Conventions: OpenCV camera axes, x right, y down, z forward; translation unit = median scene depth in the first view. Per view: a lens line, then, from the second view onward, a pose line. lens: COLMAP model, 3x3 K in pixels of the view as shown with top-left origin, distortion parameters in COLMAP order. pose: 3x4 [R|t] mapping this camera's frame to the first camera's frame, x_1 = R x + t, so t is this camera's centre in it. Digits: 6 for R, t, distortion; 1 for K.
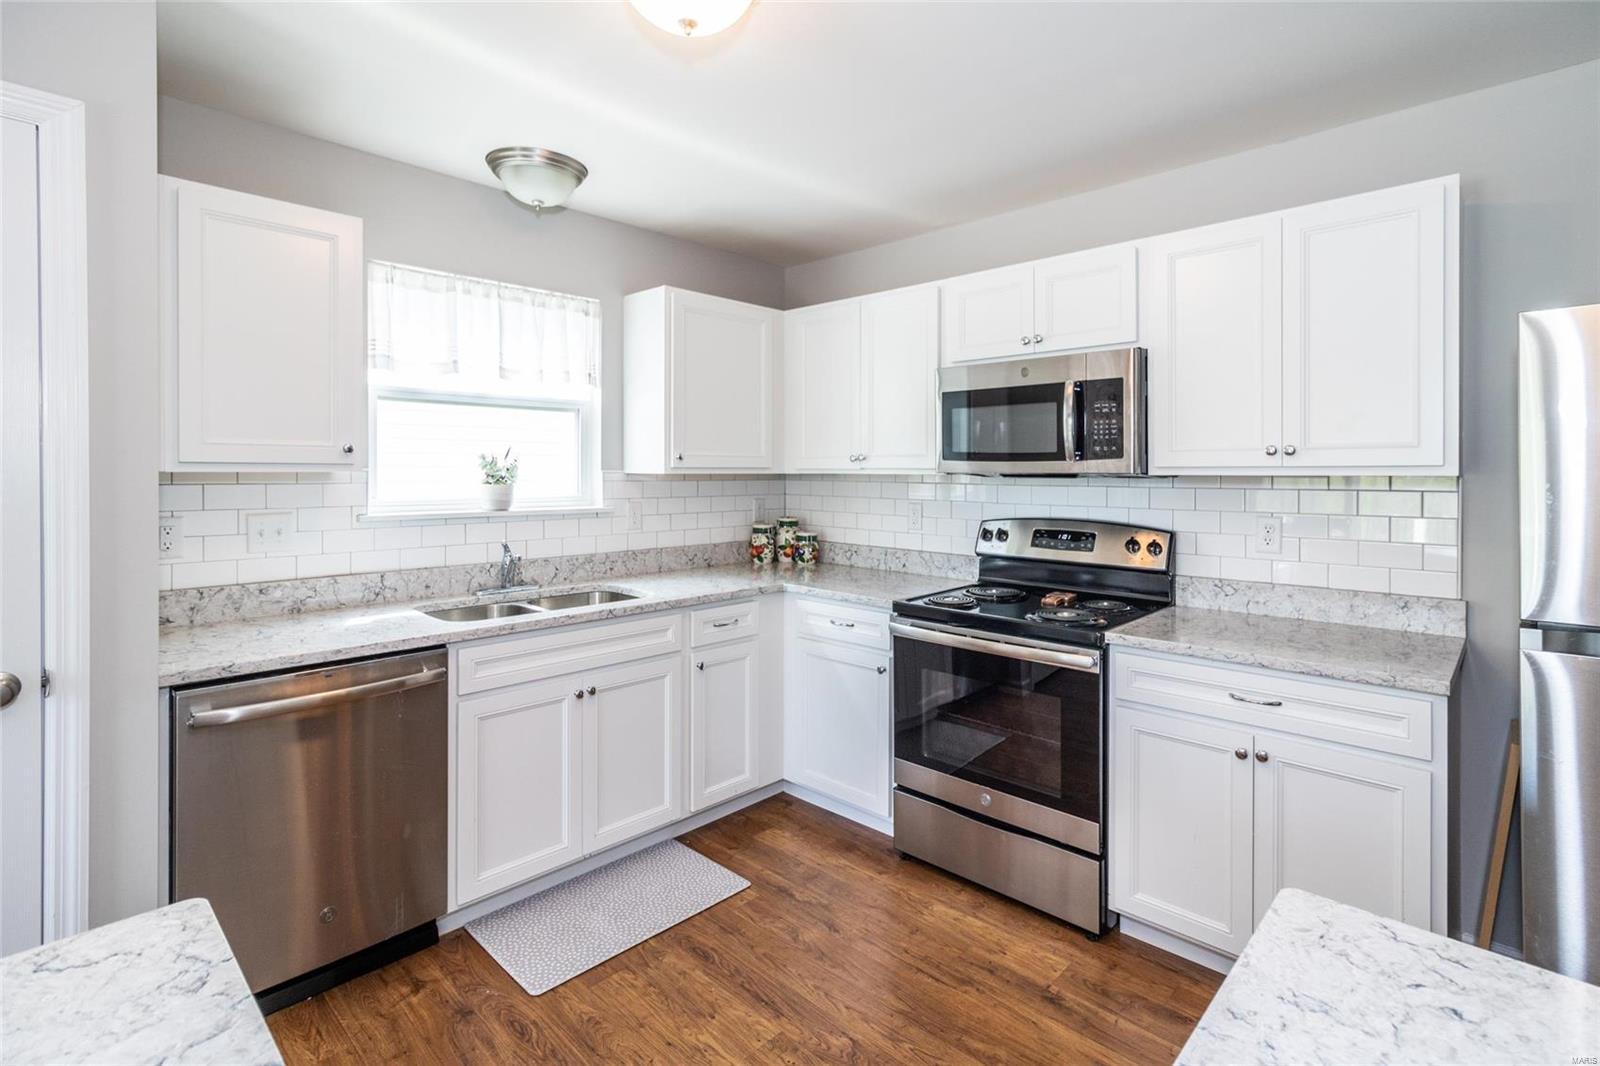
lens RADIAL K [[768.5, 0, 824.9], [0, 768.5, 477.4], [0, 0, 1]] dist [-0.009007, 0.005569]
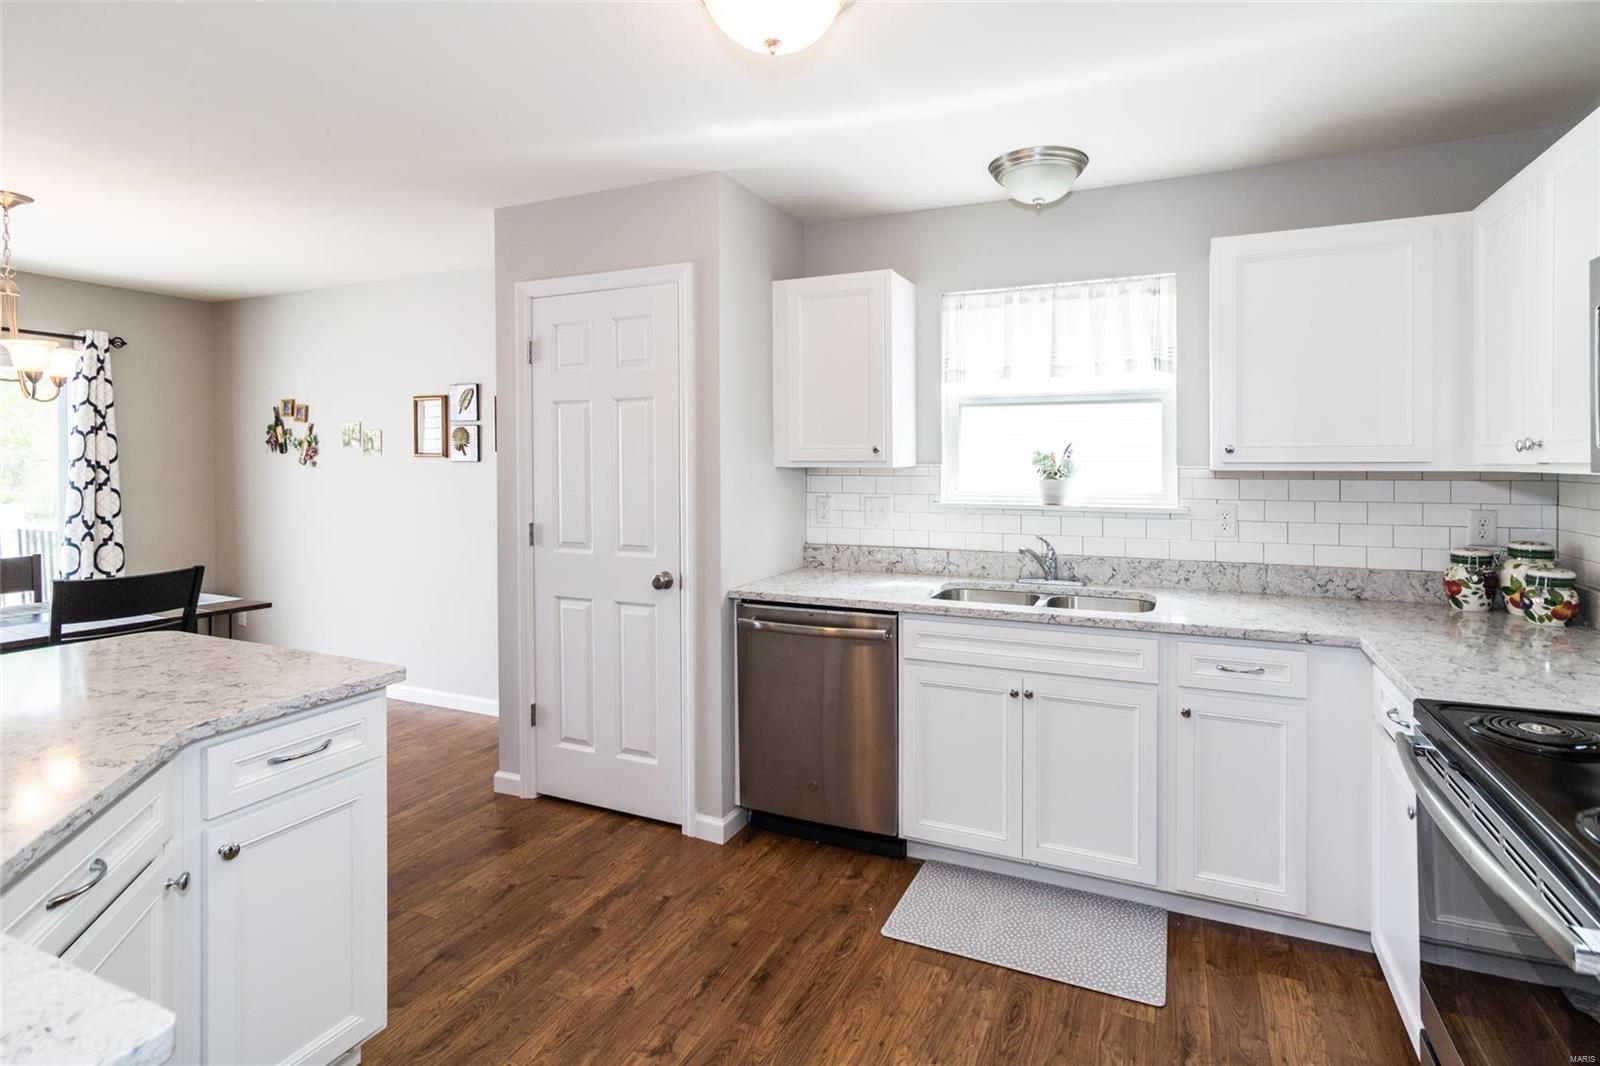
lens RADIAL K [[768.5, 0, 851.0], [0, 768.5, 467.2], [0, 0, 1]] dist [-0.009007, 0.005569]
pose [[0.343580, 0.004525, -0.939112, 0.462901], [-0.006304, 0.999977, 0.002511, -0.008193], [0.939102, 0.005058, 0.343601, 0.397866]]
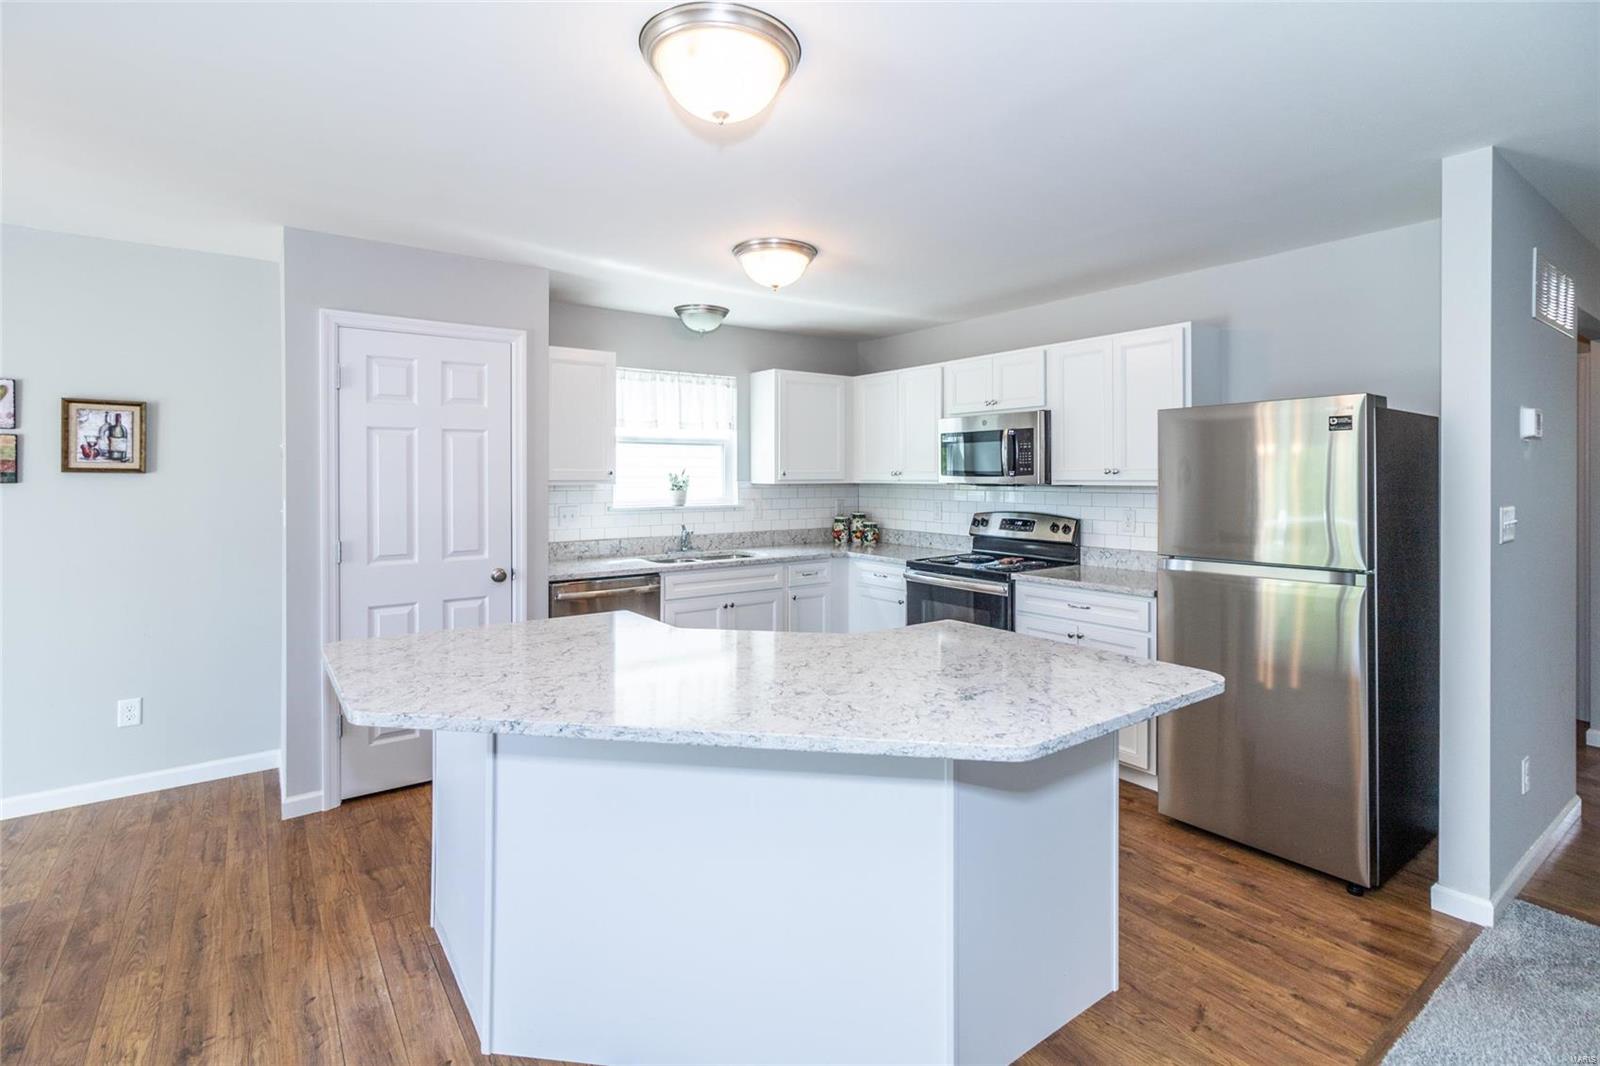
lens RADIAL K [[768.5, 0, 829.8], [0, 768.5, 479.7], [0, 0, 1]] dist [-0.009007, 0.005569]
pose [[0.986970, -0.002870, -0.160878, 0.186633], [0.002488, 0.999994, -0.002574, -0.009431], [0.160884, 0.002140, 0.986971, -0.651502]]
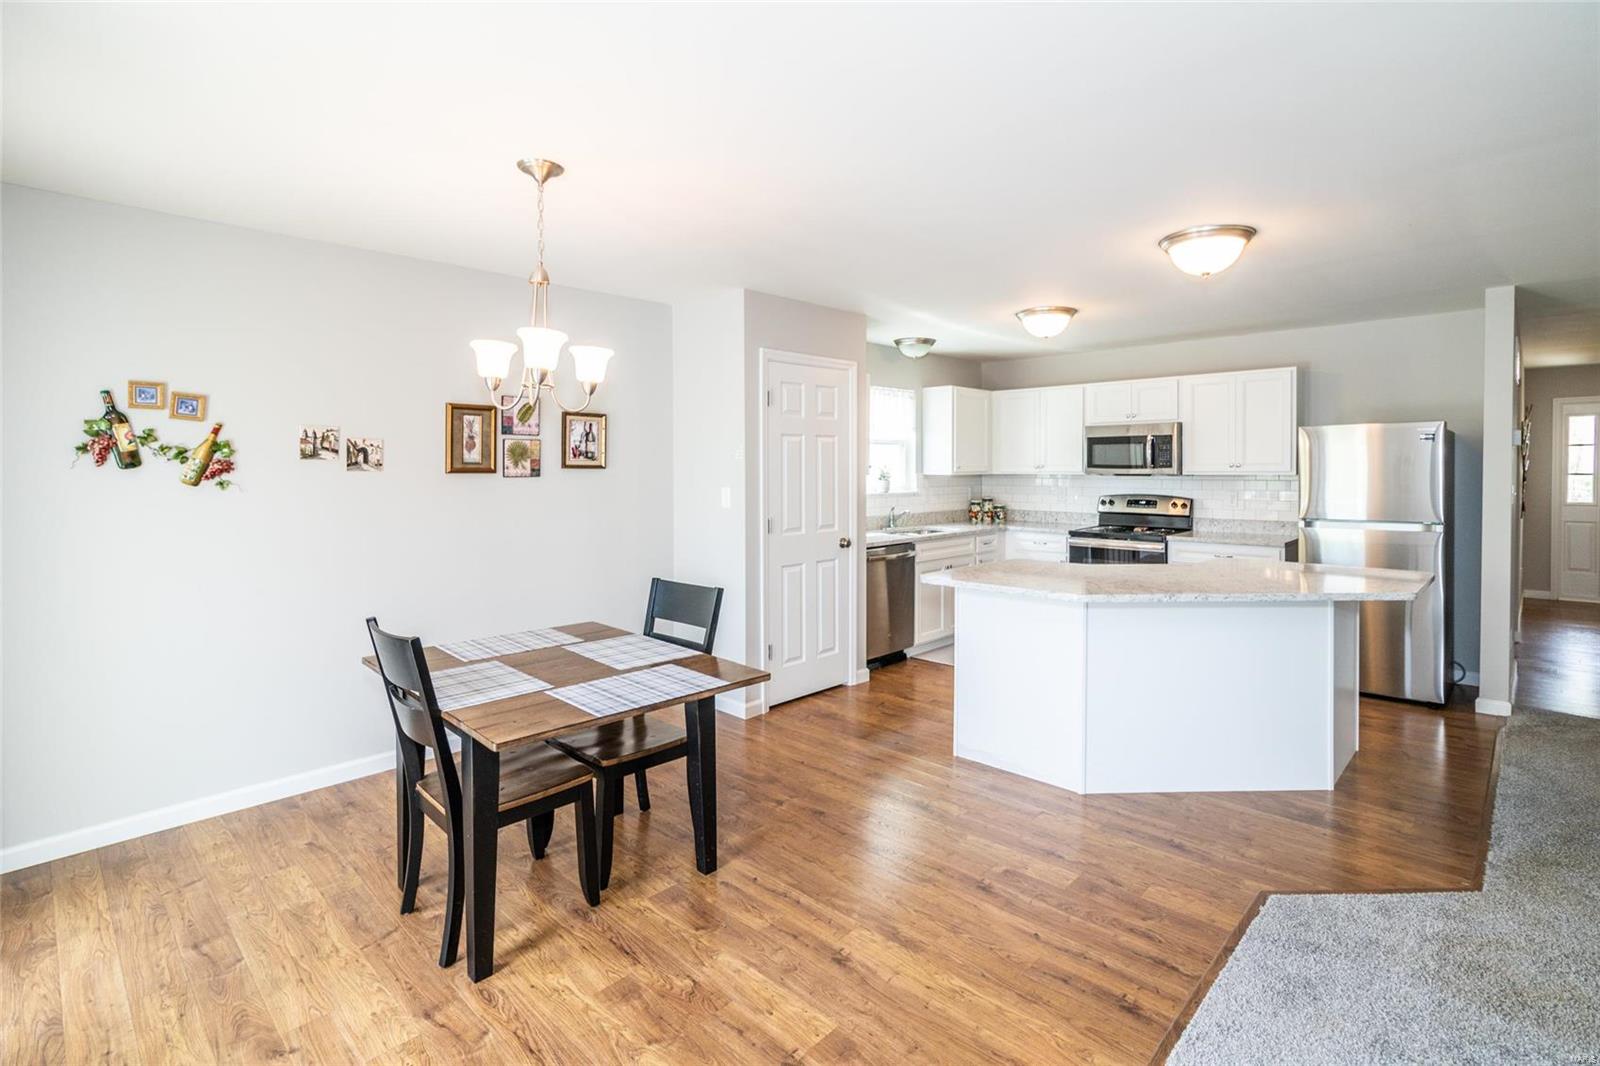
lens RADIAL K [[768.5, 0, 850.6], [0, 768.5, 482.5], [0, 0, 1]] dist [-0.009007, 0.005569]
pose [[0.999848, -0.006375, 0.016219, -0.569587], [0.006142, 0.999878, 0.014377, -0.016495], [-0.016309, -0.014275, 0.999765, -1.202767]]
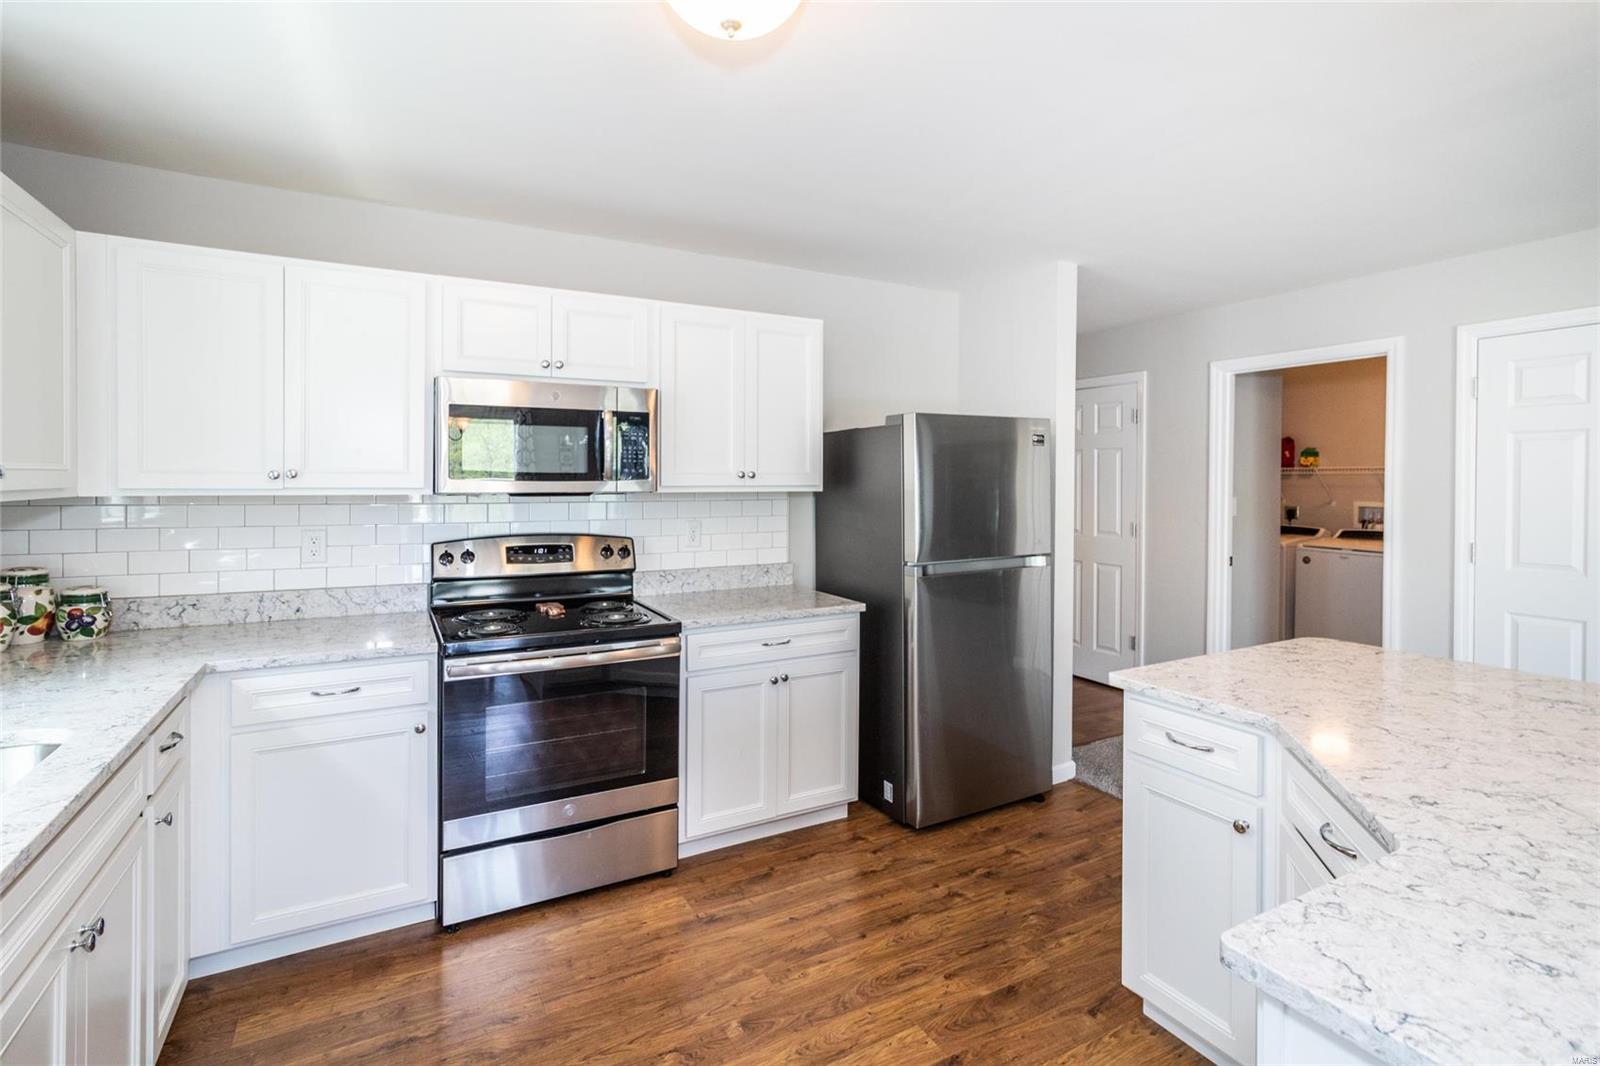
lens RADIAL K [[728.5, 0, 811.0], [0, 728.5, 495.6], [0, 0, 1]] dist [-0.003542, 0.001511]
pose [[0.320142, -0.022864, 0.947094, -0.530512], [0.003668, 0.999731, 0.022895, -0.020969], [-0.947362, -0.003856, 0.320140, 0.336138]]
